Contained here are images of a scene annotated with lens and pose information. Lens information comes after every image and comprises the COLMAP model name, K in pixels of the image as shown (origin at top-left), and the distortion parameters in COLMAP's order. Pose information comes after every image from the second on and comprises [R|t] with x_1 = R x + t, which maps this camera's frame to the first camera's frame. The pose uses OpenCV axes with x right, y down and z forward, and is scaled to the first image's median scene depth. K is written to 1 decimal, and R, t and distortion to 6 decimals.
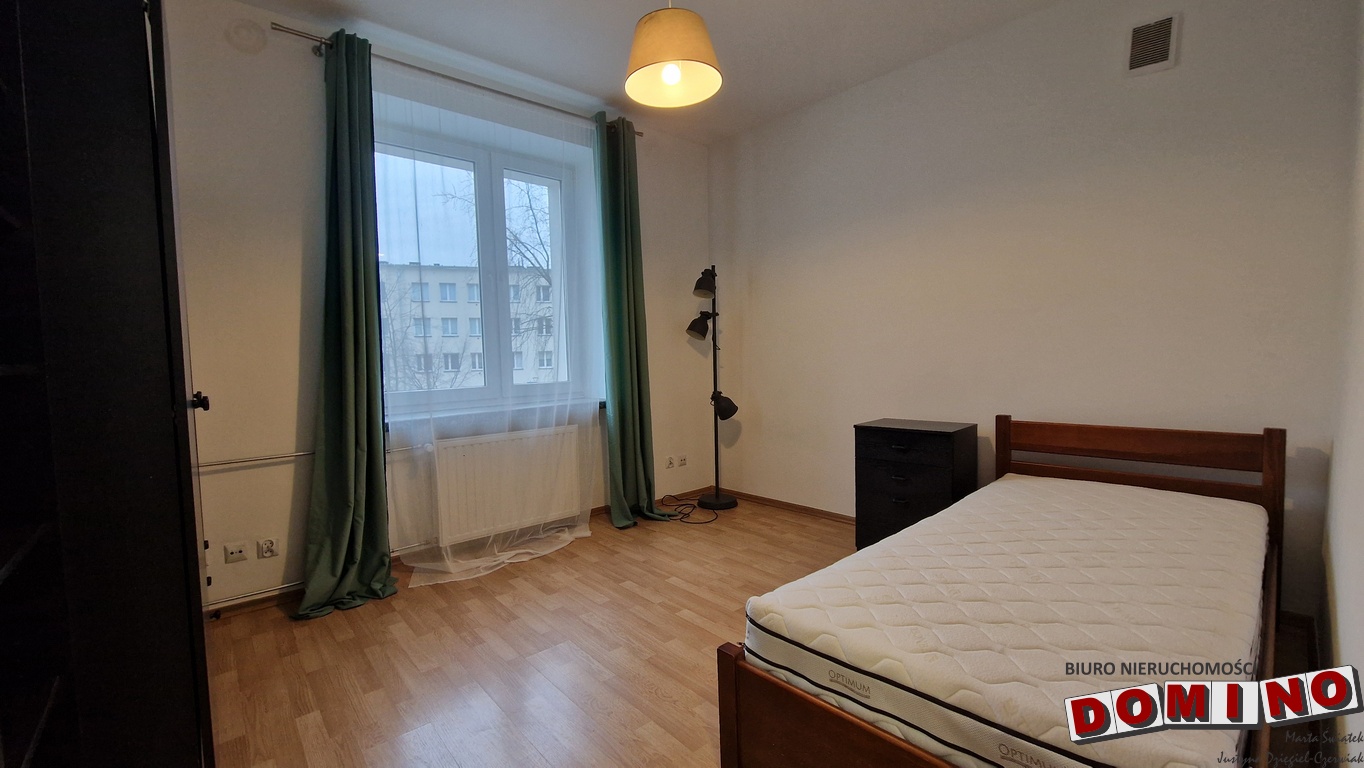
lens RADIAL K [[551.4, 0, 680.9], [0, 551.4, 389.3], [0, 0, 1]] dist [-0.002797, -0.001241]
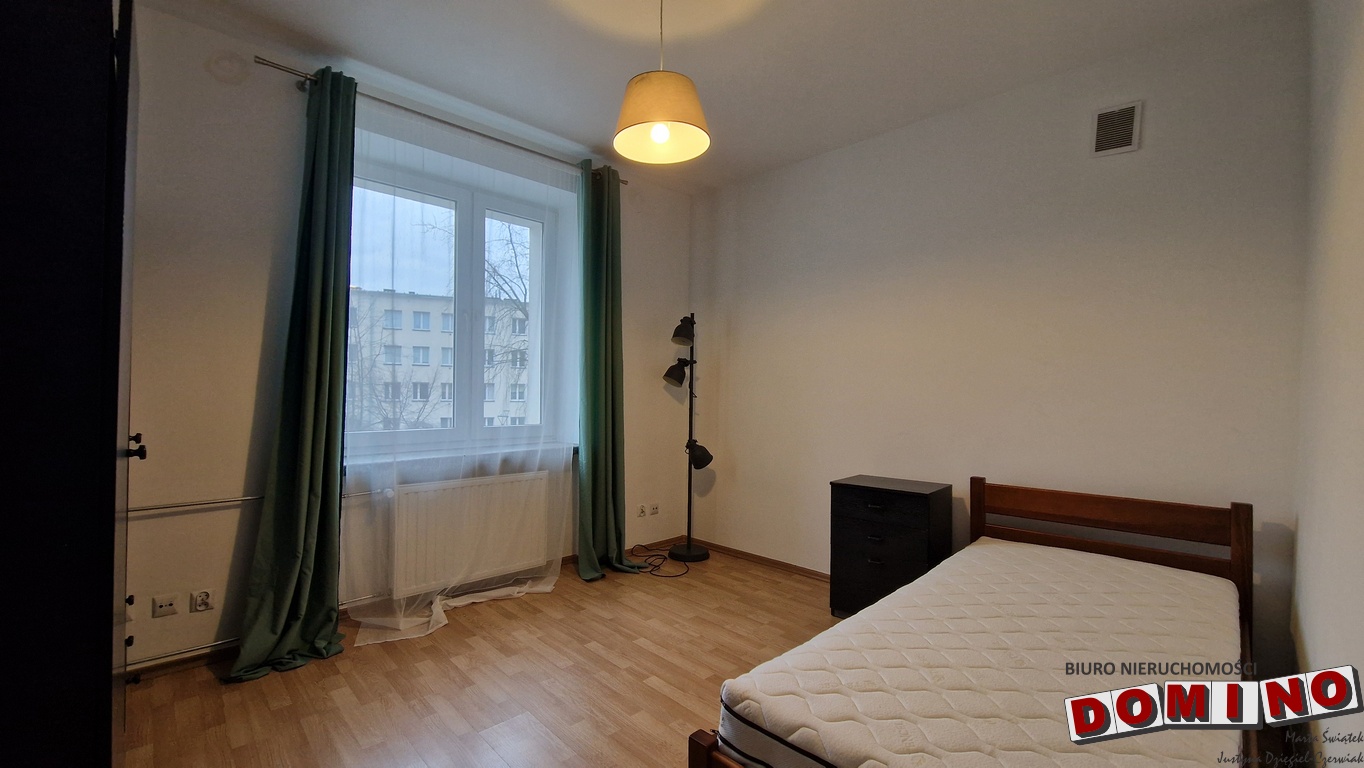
lens RADIAL K [[551.4, 0, 680.4], [0, 551.4, 389.3], [0, 0, 1]] dist [-0.002797, -0.001241]
pose [[0.998233, 0.037288, 0.046255, -0.006818], [-0.034102, 0.997112, -0.067863, -0.026701], [-0.048652, 0.066165, 0.996622, 0.018617]]
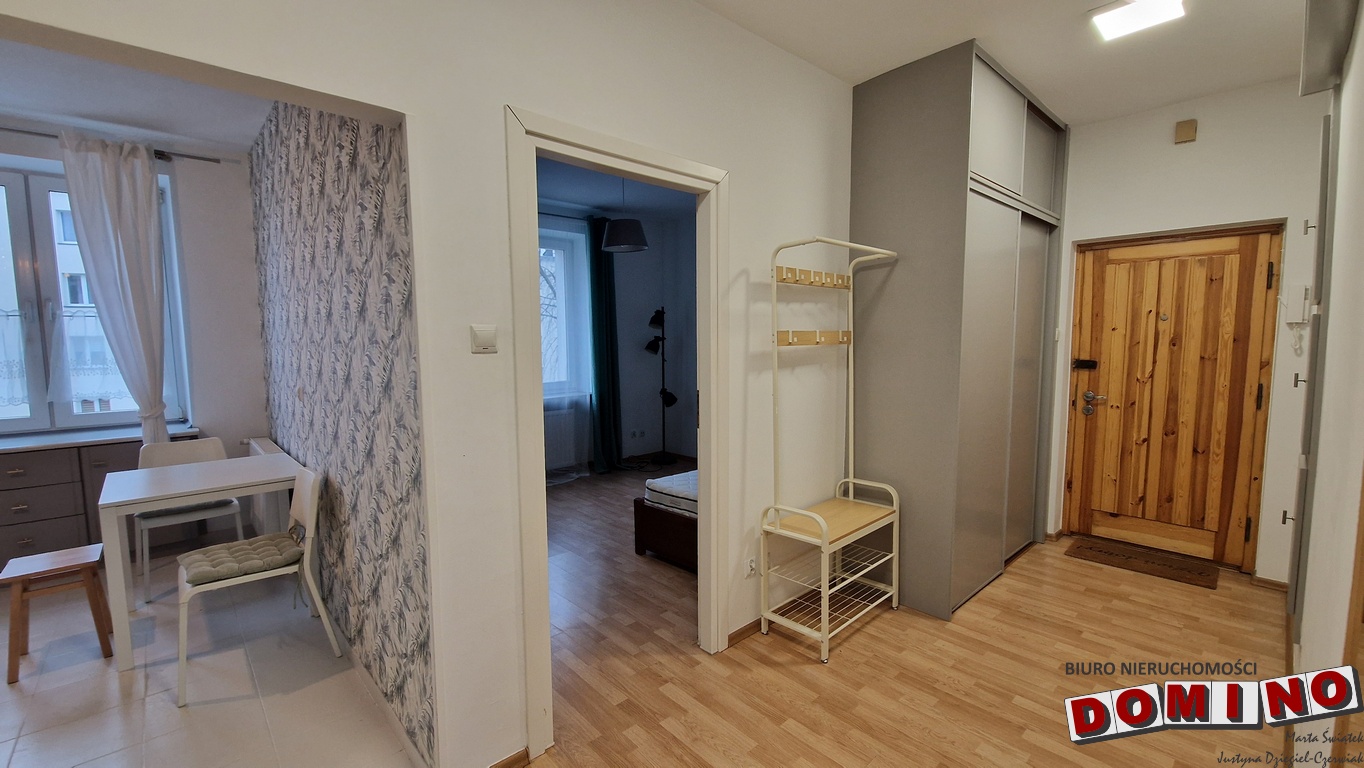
lens RADIAL K [[551.4, 0, 671.0], [0, 551.4, 387.9], [0, 0, 1]] dist [-0.002797, -0.001241]
pose [[0.999891, 0.013920, 0.004948, 0.113410], [-0.014045, 0.999558, 0.026203, -0.056601], [-0.004581, -0.026270, 0.999644, -0.797423]]
